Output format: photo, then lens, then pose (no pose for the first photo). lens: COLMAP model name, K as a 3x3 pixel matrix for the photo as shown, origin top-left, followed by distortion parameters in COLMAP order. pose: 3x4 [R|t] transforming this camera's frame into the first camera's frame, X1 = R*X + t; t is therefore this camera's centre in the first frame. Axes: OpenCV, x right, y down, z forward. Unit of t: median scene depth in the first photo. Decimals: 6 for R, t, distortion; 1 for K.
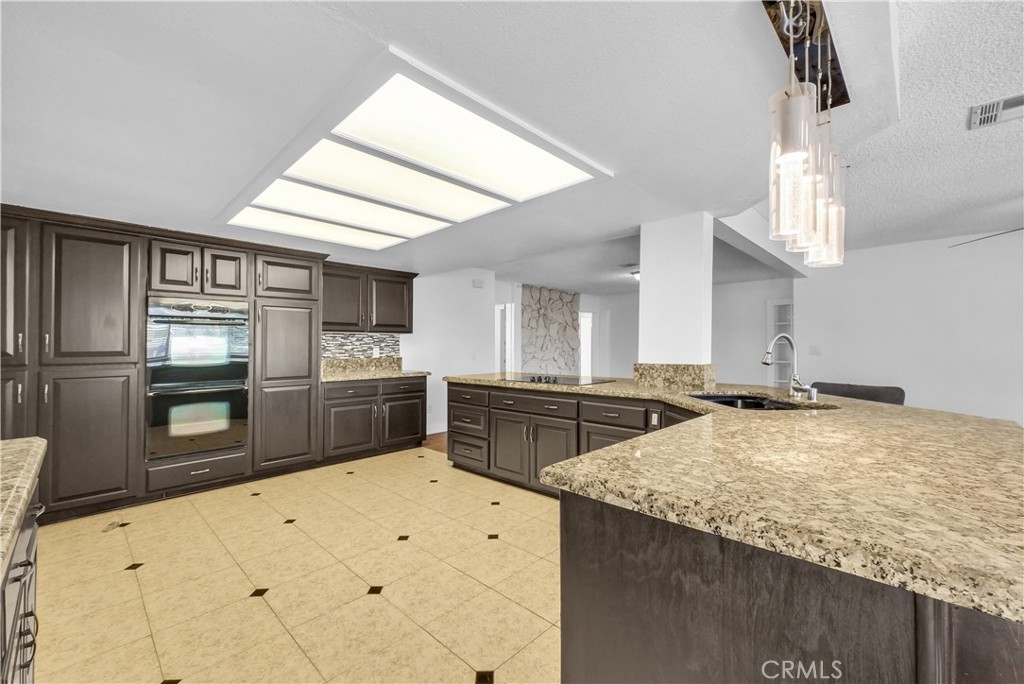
lens RADIAL K [[420.6, 0, 515.4], [0, 420.6, 334.7], [0, 0, 1]] dist [0.008338, -0.001281]
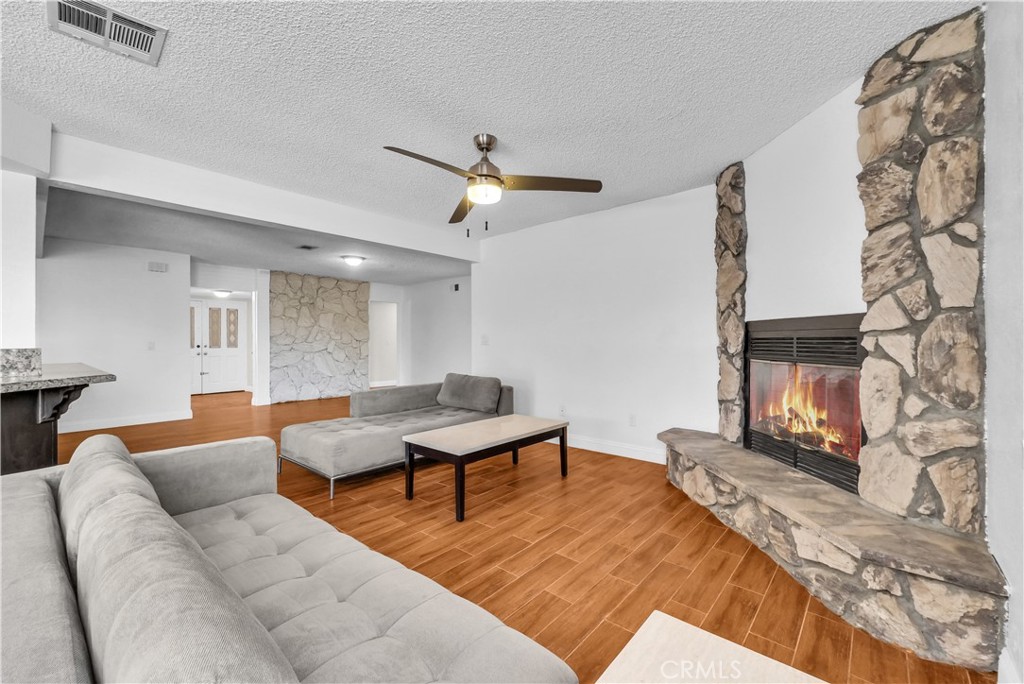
lens RADIAL K [[420.6, 0, 509.0], [0, 420.6, 344.1], [0, 0, 1]] dist [0.008338, -0.001281]
pose [[0.998903, 0.000529, 0.046819, 1.170142], [-0.002084, 0.999448, 0.033171, 0.025001], [-0.046775, -0.033232, 0.998353, 0.099015]]
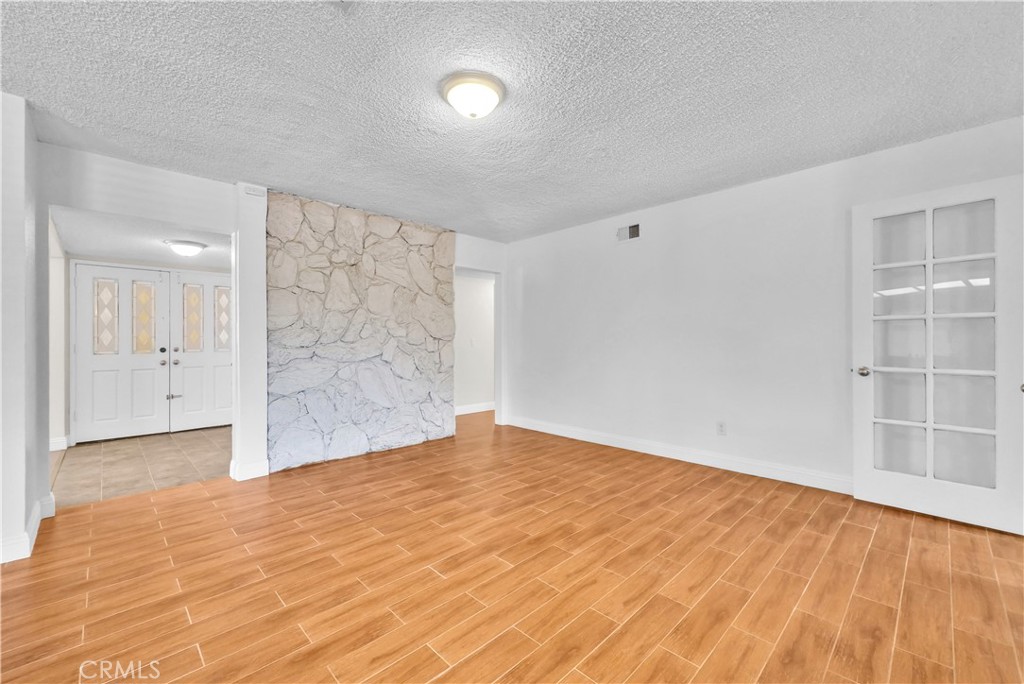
lens RADIAL K [[420.6, 0, 508.7], [0, 420.6, 341.9], [0, 0, 1]] dist [0.008338, -0.001281]
pose [[0.999145, -0.003175, -0.041226, 0.662970], [0.004296, 0.999623, 0.027113, 0.065186], [0.041124, -0.027267, 0.998782, 1.340533]]
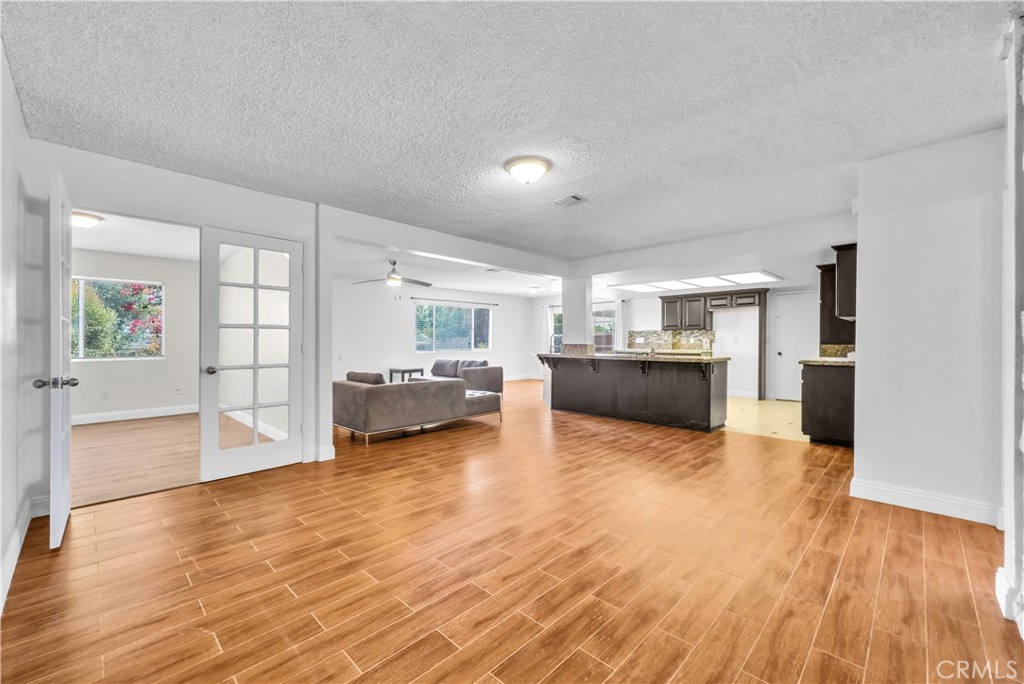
lens RADIAL K [[420.6, 0, 512.7], [0, 420.6, 341.1], [0, 0, 1]] dist [0.008338, -0.001281]
pose [[-0.999934, 0.002134, 0.011306, 0.604952], [0.001823, 0.999623, -0.027407, 0.102477], [-0.011360, -0.027385, -0.999560, 2.845220]]
